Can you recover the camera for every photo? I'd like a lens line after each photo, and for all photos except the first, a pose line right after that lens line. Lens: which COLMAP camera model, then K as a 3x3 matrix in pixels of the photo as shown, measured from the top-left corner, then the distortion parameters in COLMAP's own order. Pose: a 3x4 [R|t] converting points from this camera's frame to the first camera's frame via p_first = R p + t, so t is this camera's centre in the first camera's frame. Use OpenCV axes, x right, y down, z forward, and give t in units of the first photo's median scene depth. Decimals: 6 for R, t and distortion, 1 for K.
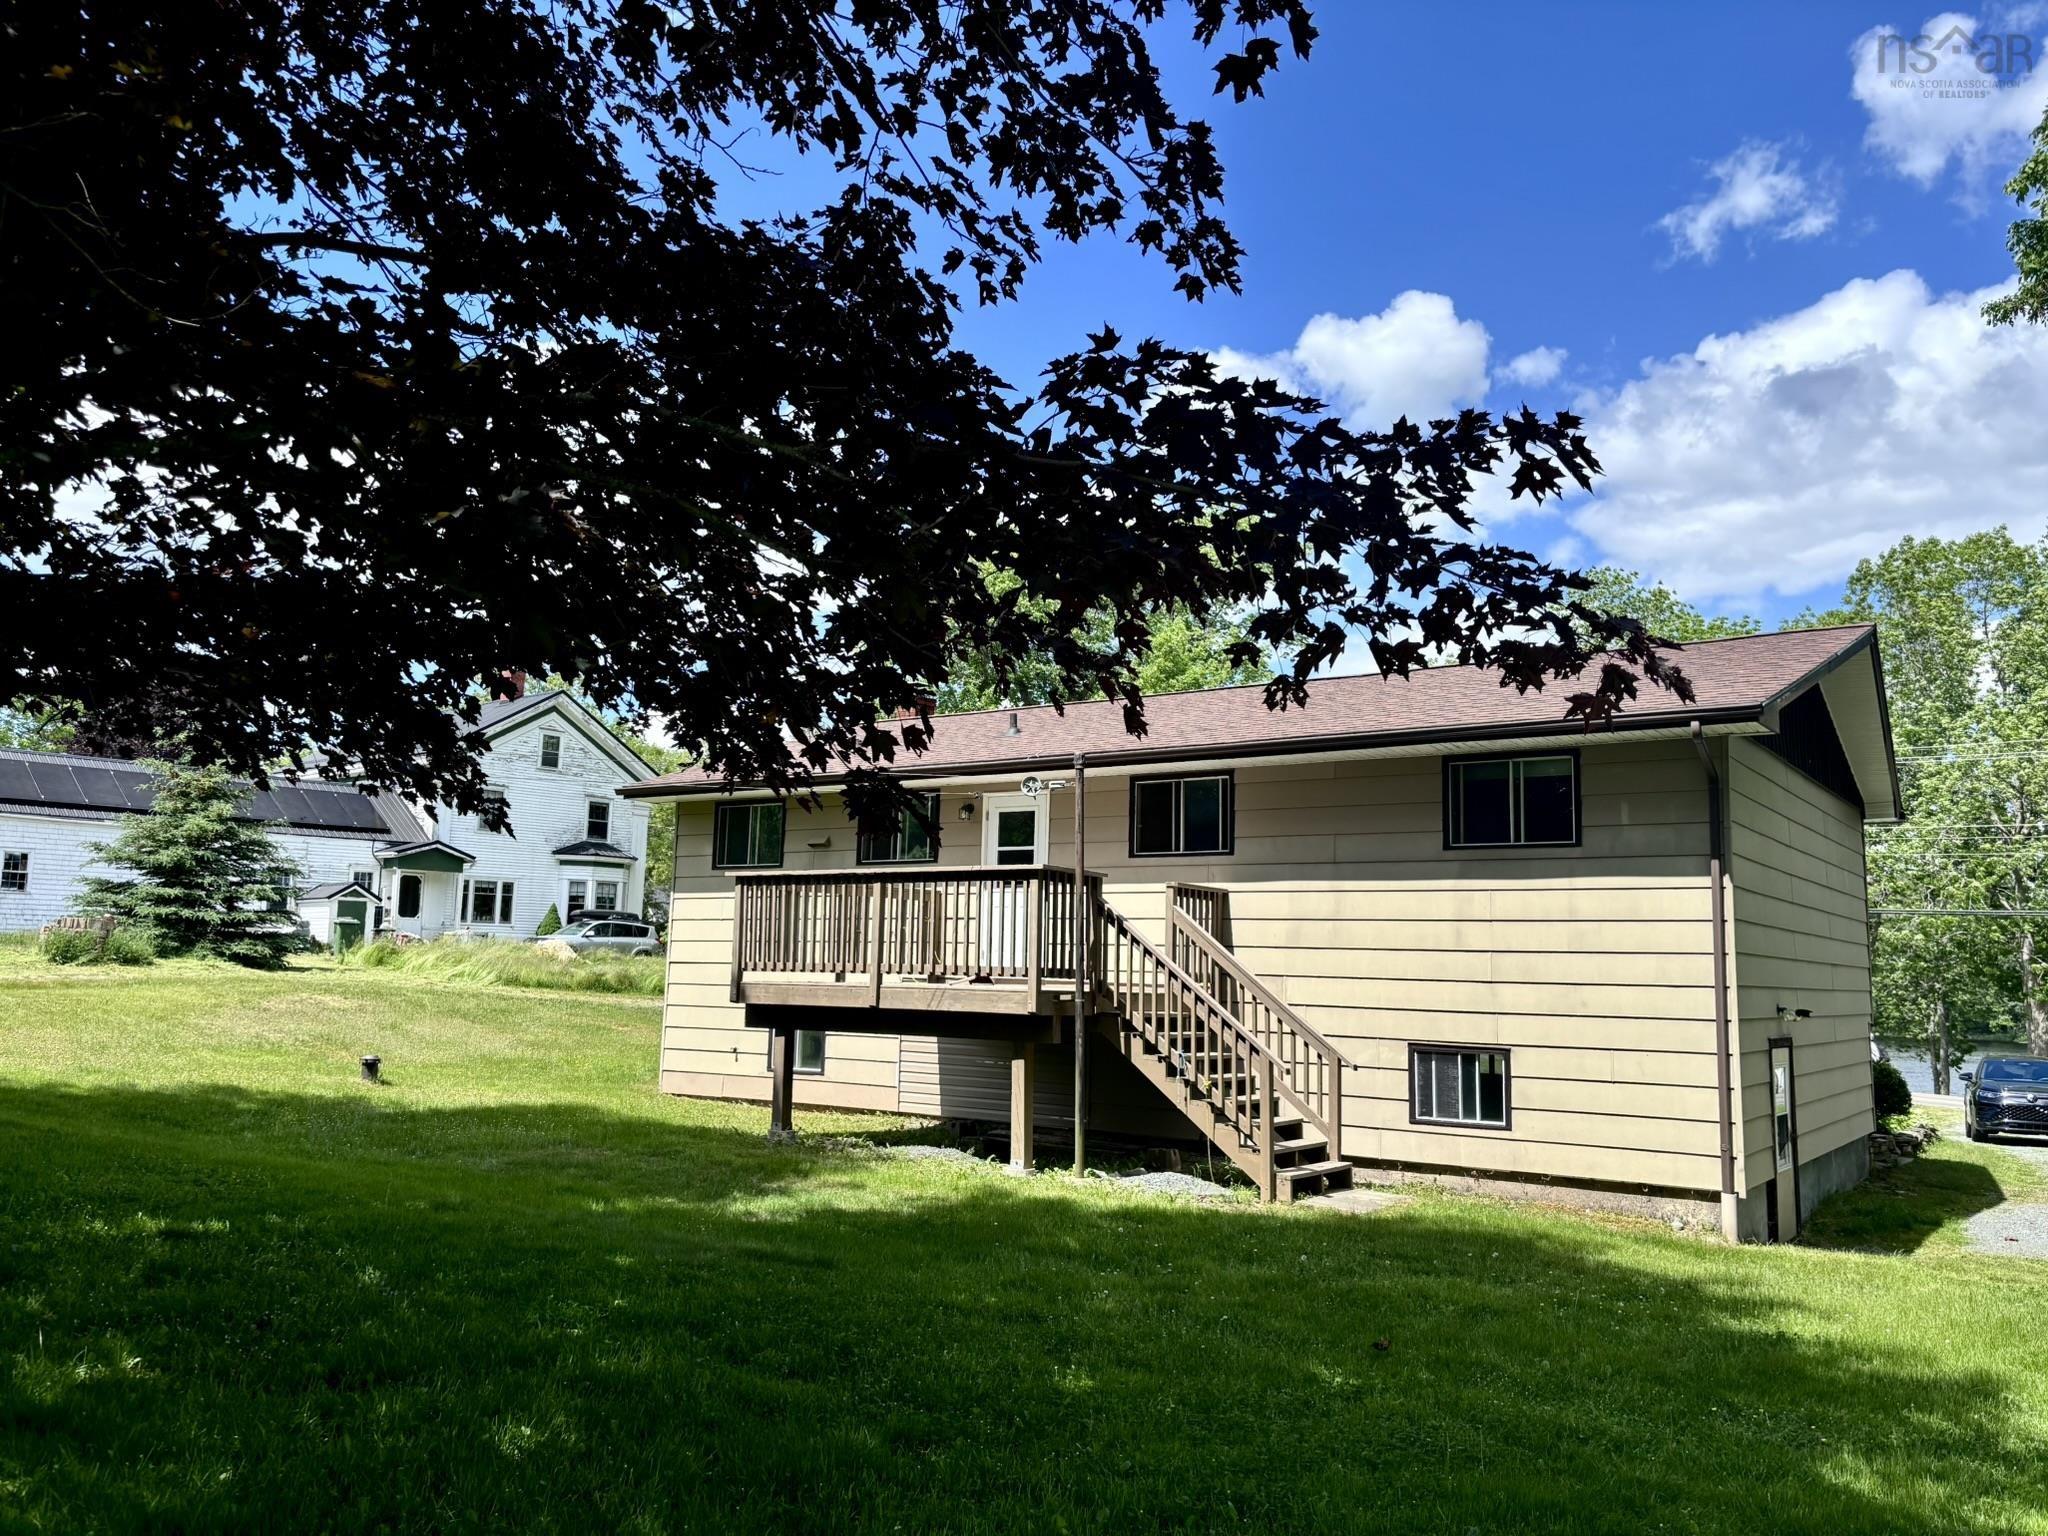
lens RADIAL K [[1448.3, 0, 950.7], [0, 1448.3, 777.2], [0, 0, 1]] dist [0.113156, -0.179457]
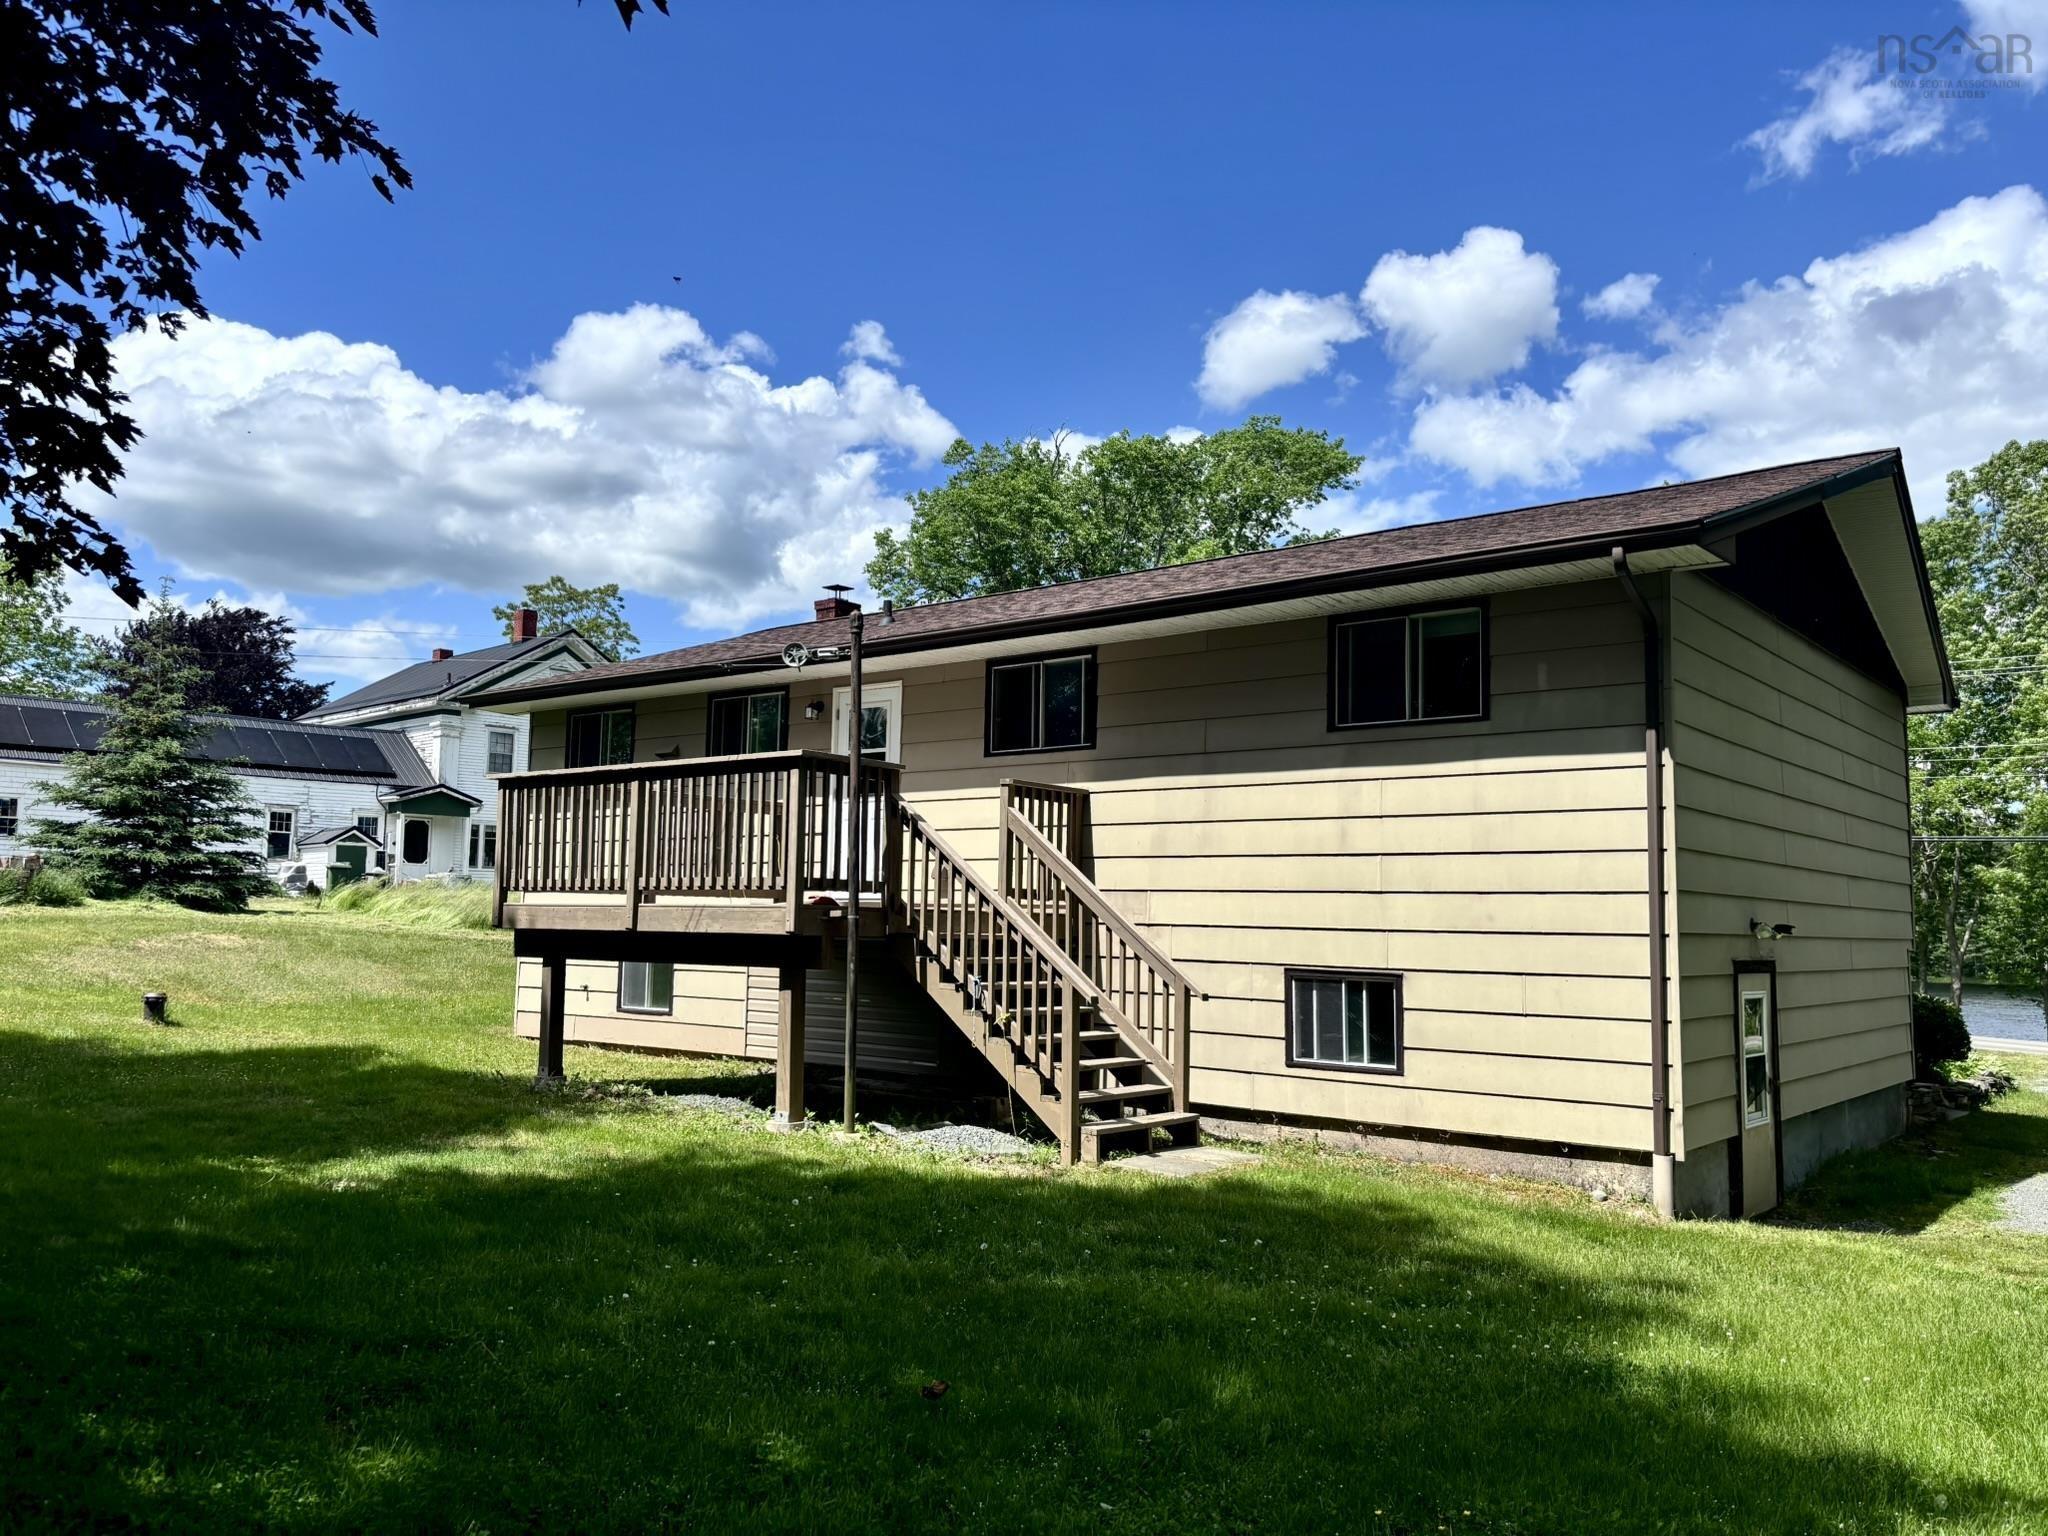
lens RADIAL K [[1448.3, 0, 950.7], [0, 1448.3, 777.2], [0, 0, 1]] dist [0.113156, -0.179457]
pose [[0.998257, -0.010573, -0.058054, 0.175546], [0.012411, 0.999430, 0.031397, 0.047012], [0.057689, -0.032063, 0.997820, 0.181828]]
